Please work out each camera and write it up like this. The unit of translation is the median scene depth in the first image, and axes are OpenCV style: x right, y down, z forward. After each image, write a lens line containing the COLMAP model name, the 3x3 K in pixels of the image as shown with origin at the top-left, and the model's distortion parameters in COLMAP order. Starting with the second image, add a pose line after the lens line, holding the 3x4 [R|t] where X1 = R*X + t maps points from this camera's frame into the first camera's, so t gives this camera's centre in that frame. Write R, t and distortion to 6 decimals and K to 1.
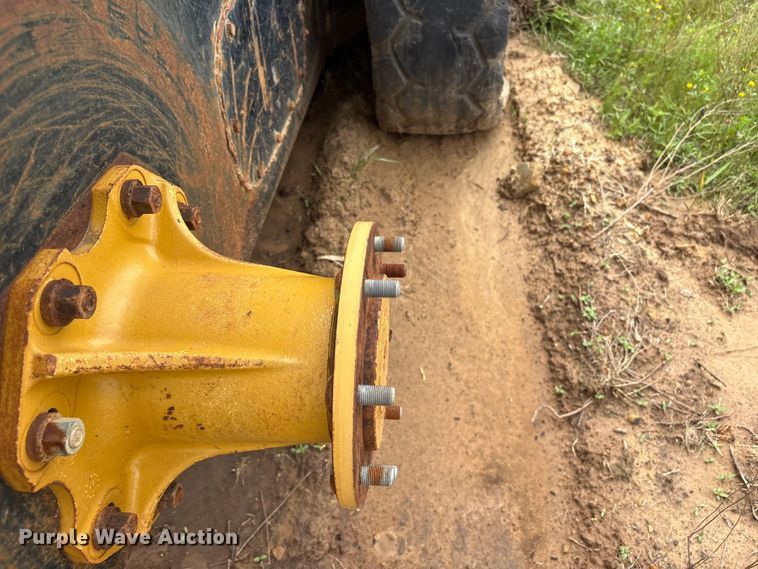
lens RADIAL K [[565.2, 0, 384.2], [0, 565.2, 276.0], [0, 0, 1]] dist [0.043518, -0.041275]
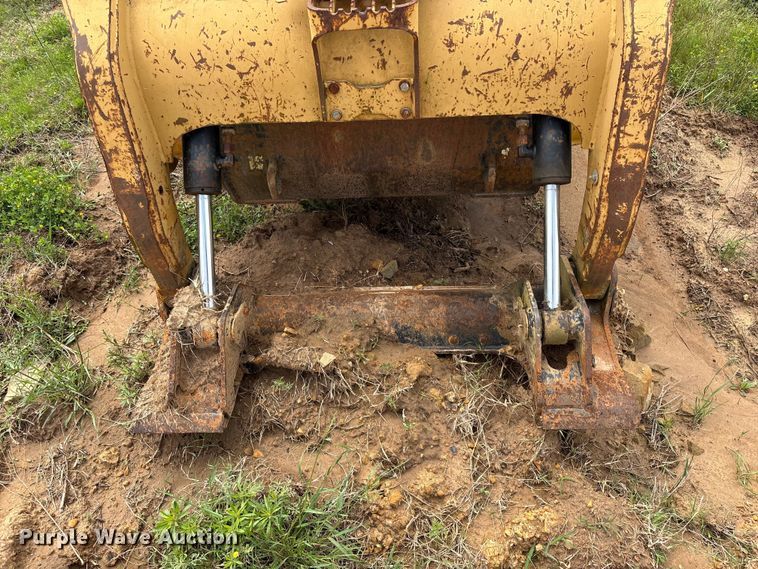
lens RADIAL K [[565.2, 0, 384.2], [0, 565.2, 276.0], [0, 0, 1]] dist [0.043518, -0.041275]
pose [[0.998969, -0.037996, 0.024842, -0.647378], [0.039531, 0.997132, -0.064544, 0.560168], [-0.022319, 0.065460, 0.997606, -0.956792]]
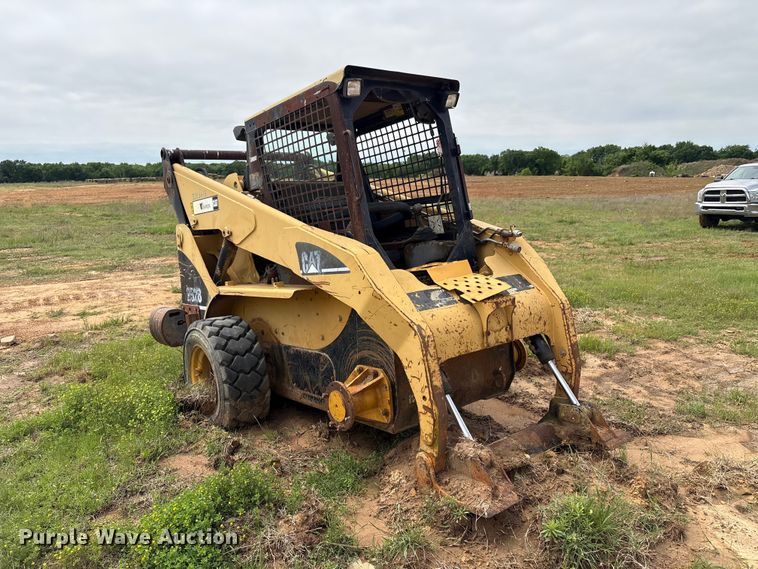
lens RADIAL K [[565.2, 0, 384.2], [0, 565.2, 276.0], [0, 0, 1]] dist [0.043518, -0.041275]
pose [[0.744660, -0.079384, 0.662706, -2.664682], [0.500804, 0.722825, -0.476151, 0.930818], [-0.441221, 0.686457, 0.578015, -1.377457]]
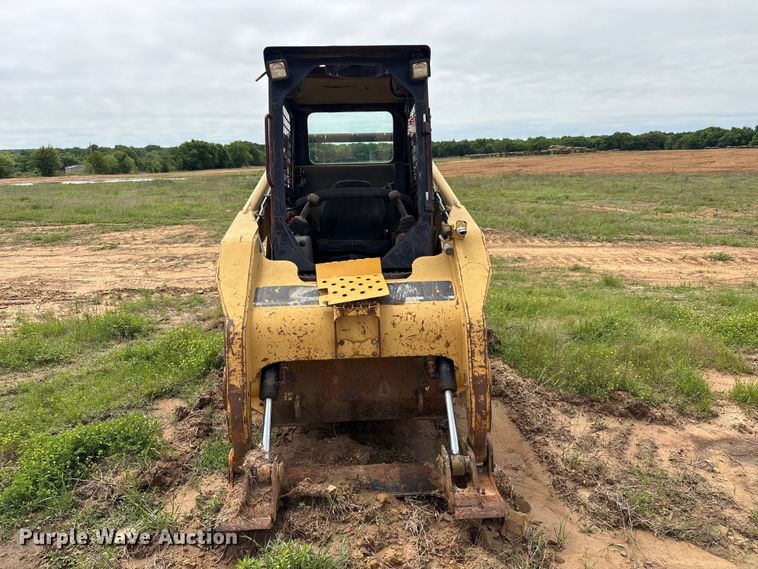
lens RADIAL K [[565.2, 0, 384.2], [0, 565.2, 276.0], [0, 0, 1]] dist [0.043518, -0.041275]
pose [[0.992988, -0.003355, 0.118169, -0.791550], [0.076792, 0.778288, -0.623194, 1.328344], [-0.089879, 0.627898, 0.773088, -1.830282]]
